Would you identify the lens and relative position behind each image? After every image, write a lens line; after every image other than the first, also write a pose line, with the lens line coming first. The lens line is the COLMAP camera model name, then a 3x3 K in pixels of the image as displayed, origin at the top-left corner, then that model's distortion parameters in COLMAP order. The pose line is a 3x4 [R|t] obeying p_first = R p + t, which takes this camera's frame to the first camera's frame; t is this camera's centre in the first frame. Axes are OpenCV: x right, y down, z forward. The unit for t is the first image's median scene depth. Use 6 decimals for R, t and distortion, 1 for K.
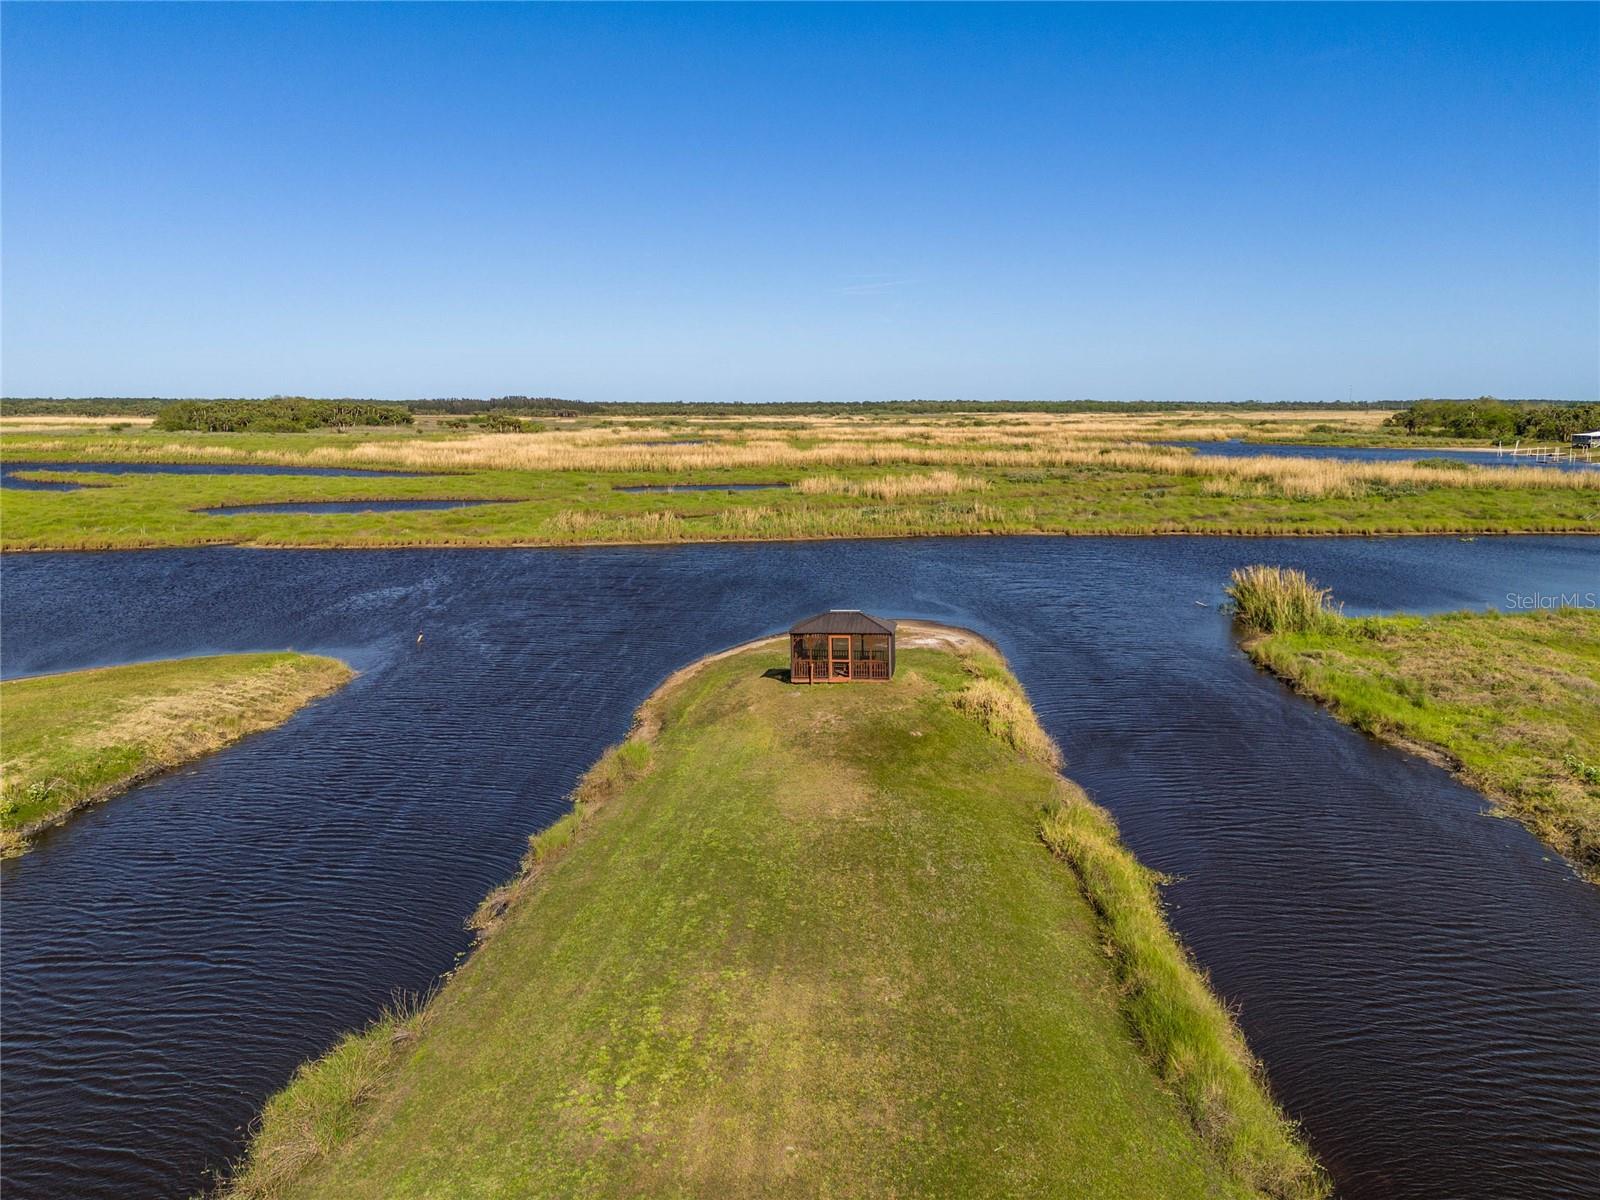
lens RADIAL K [[1165.2, 0, 795.5], [0, 1165.2, 644.7], [0, 0, 1]] dist [0.042174, -0.003993]
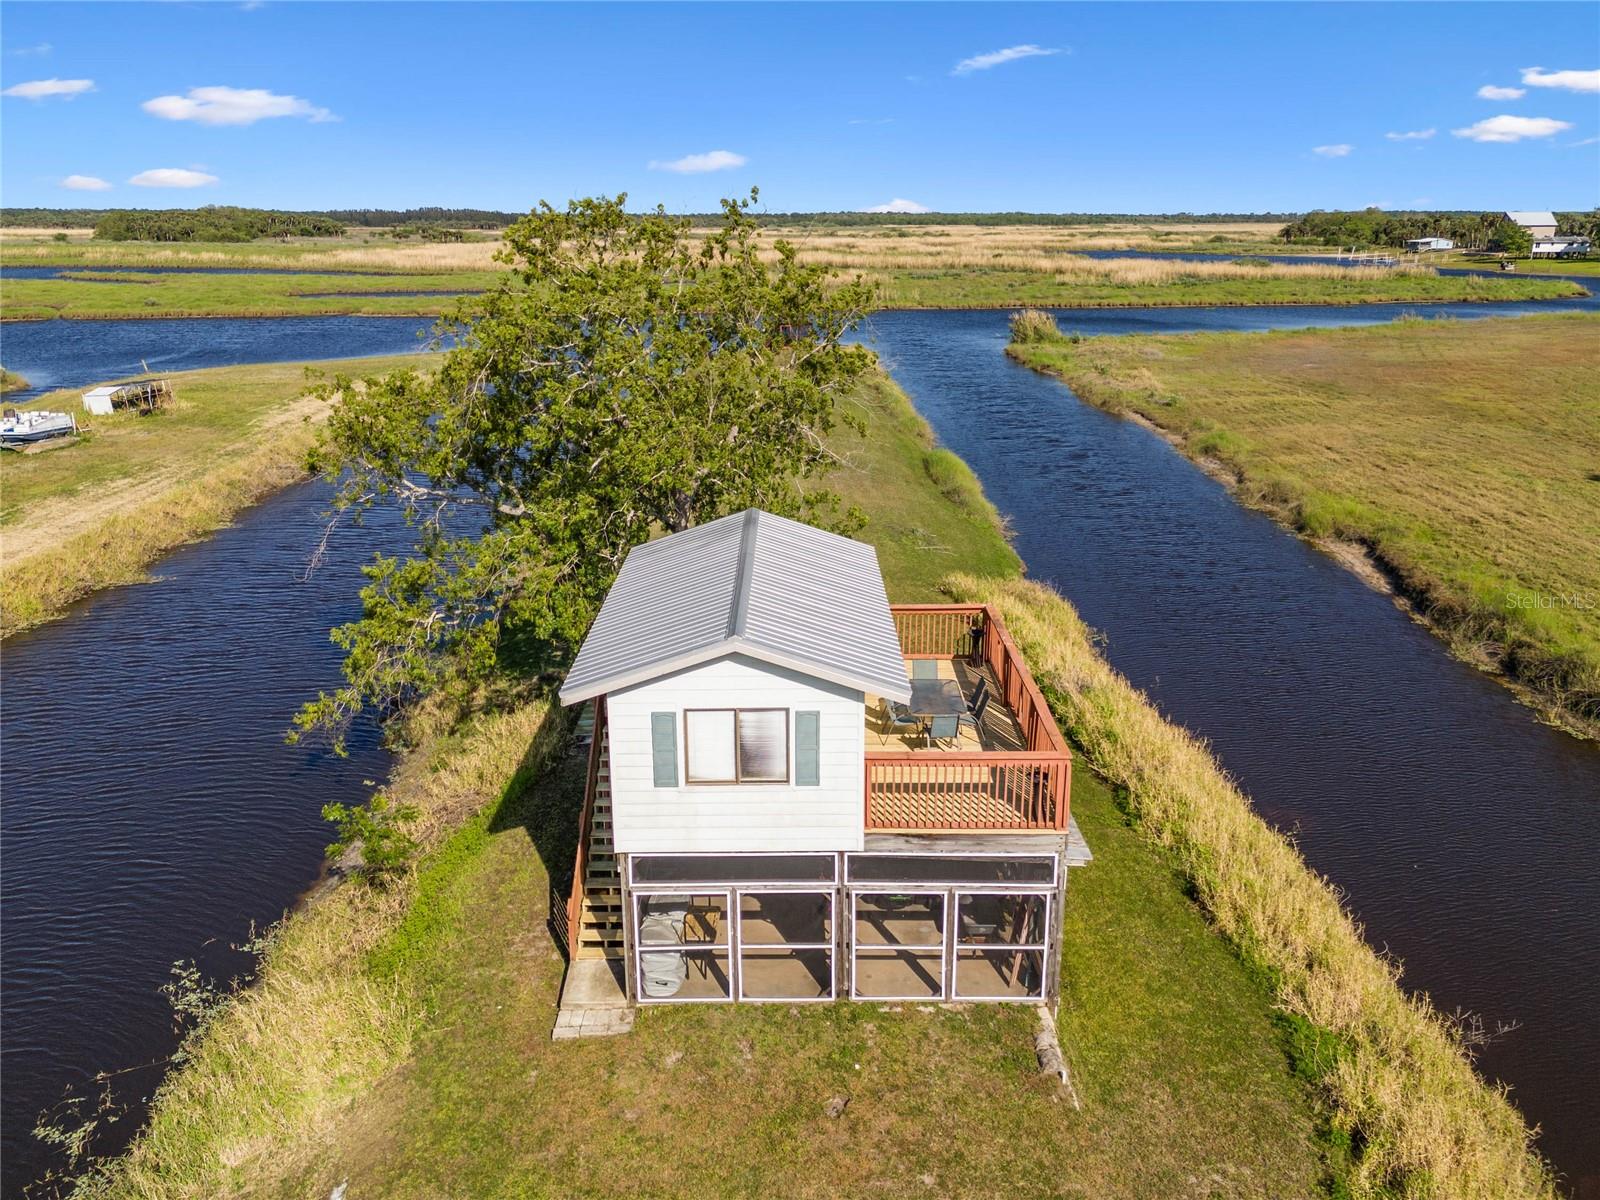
lens RADIAL K [[1202.3, 0, 795.7], [0, 1202.3, 579.3], [0, 0, 1]] dist [0.040580, 0.003357]
pose [[0.998207, -0.017400, 0.057274, -0.009731], [0.012262, 0.995967, 0.088879, 0.033550], [-0.058590, -0.088018, 0.994394, -0.154615]]
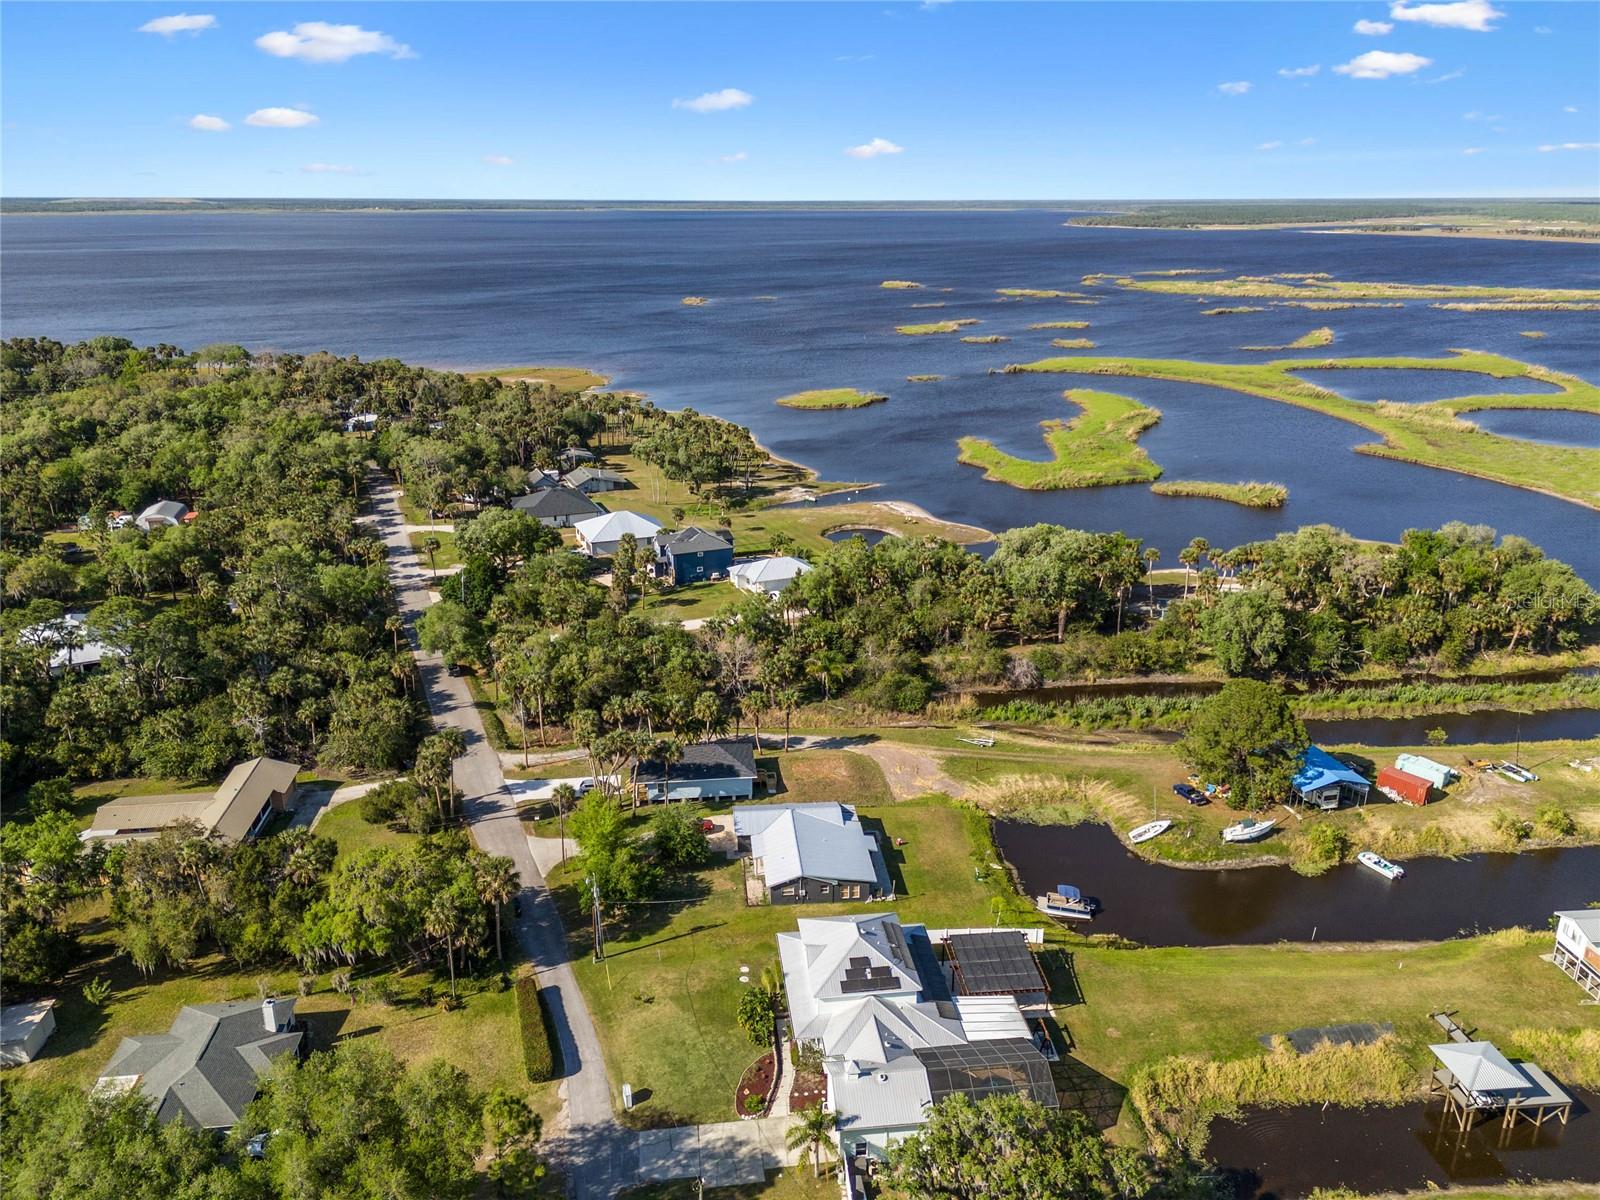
lens RADIAL K [[1179.0, 0, 797.4], [0, 1179.0, 586.5], [0, 0, 1]] dist [0.078609, -0.094534]
pose [[0.141729, 0.302529, -0.942544, 0.208282], [-0.193636, 0.942234, 0.273312, -0.077048], [0.970782, 0.143774, 0.192123, -0.359035]]
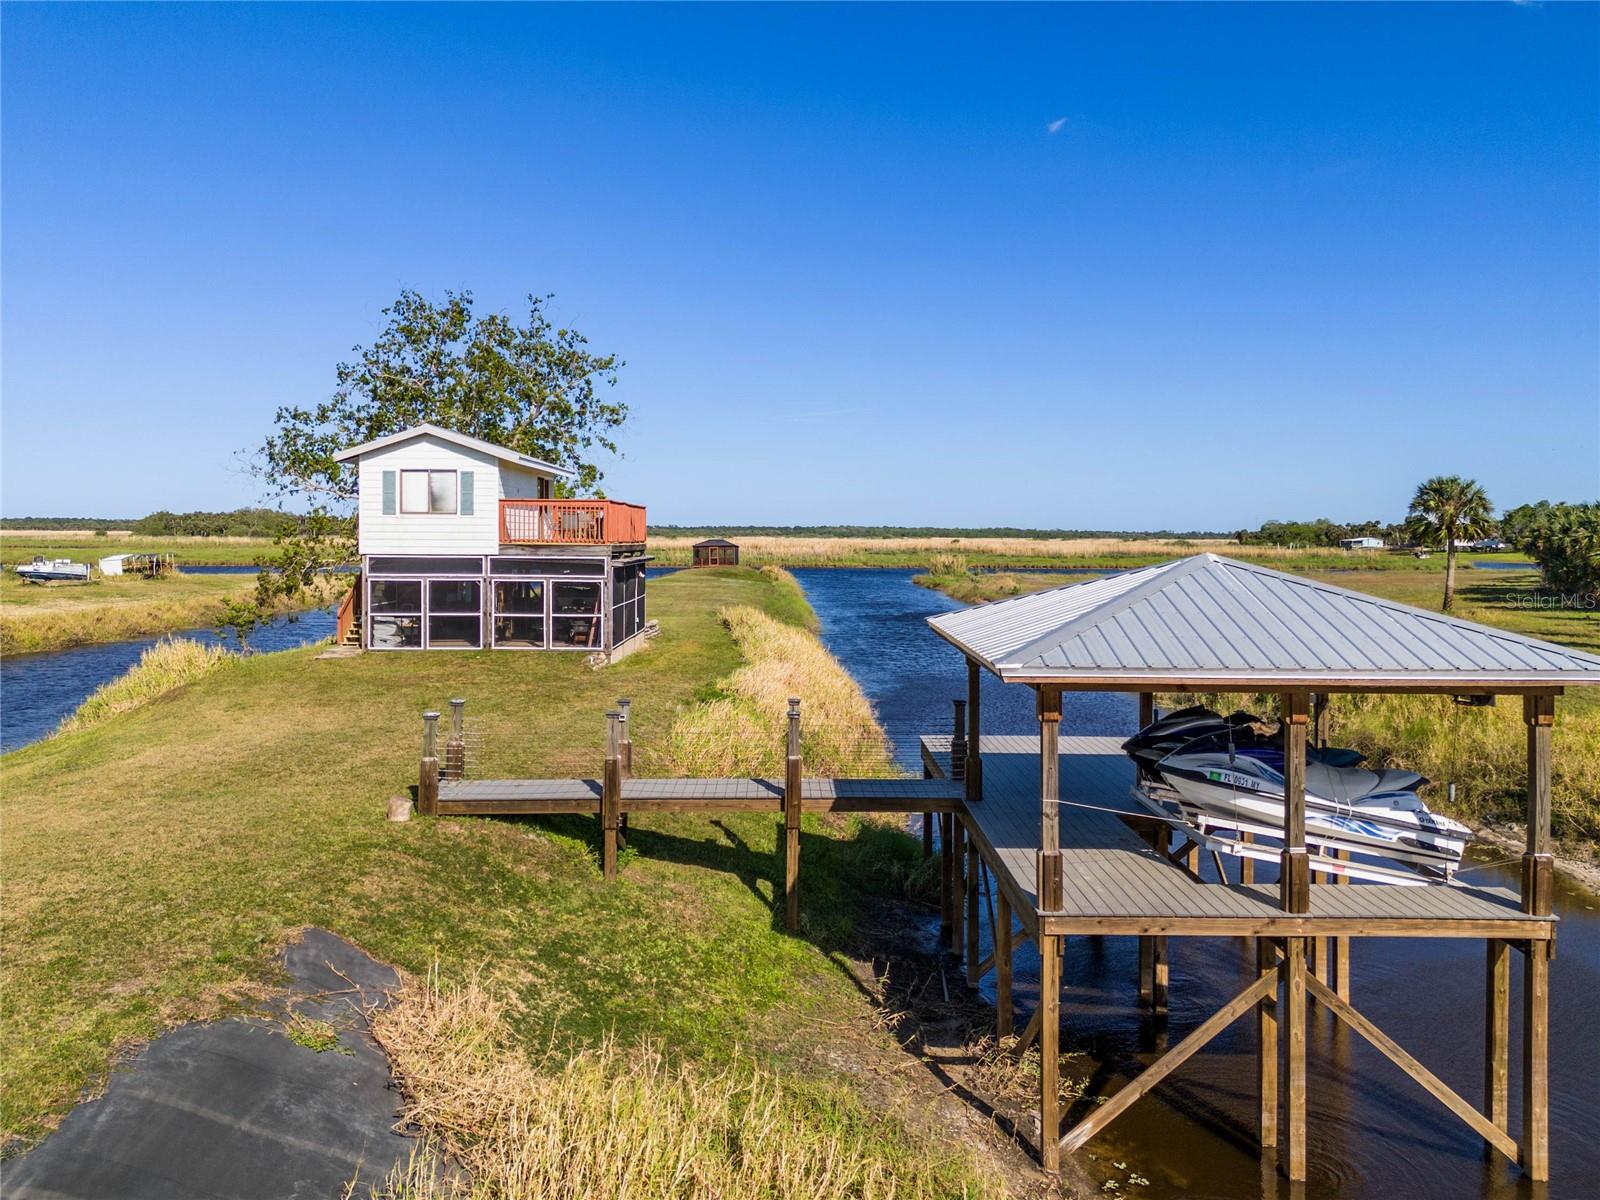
lens RADIAL K [[1202.3, 0, 795.7], [0, 1202.3, 579.3], [0, 0, 1]] dist [0.040580, 0.003357]
pose [[0.998555, 0.008955, 0.052981, 0.010126], [-0.000085, 0.986277, -0.165097, 0.061647], [-0.053732, 0.164854, 0.984853, -0.190035]]
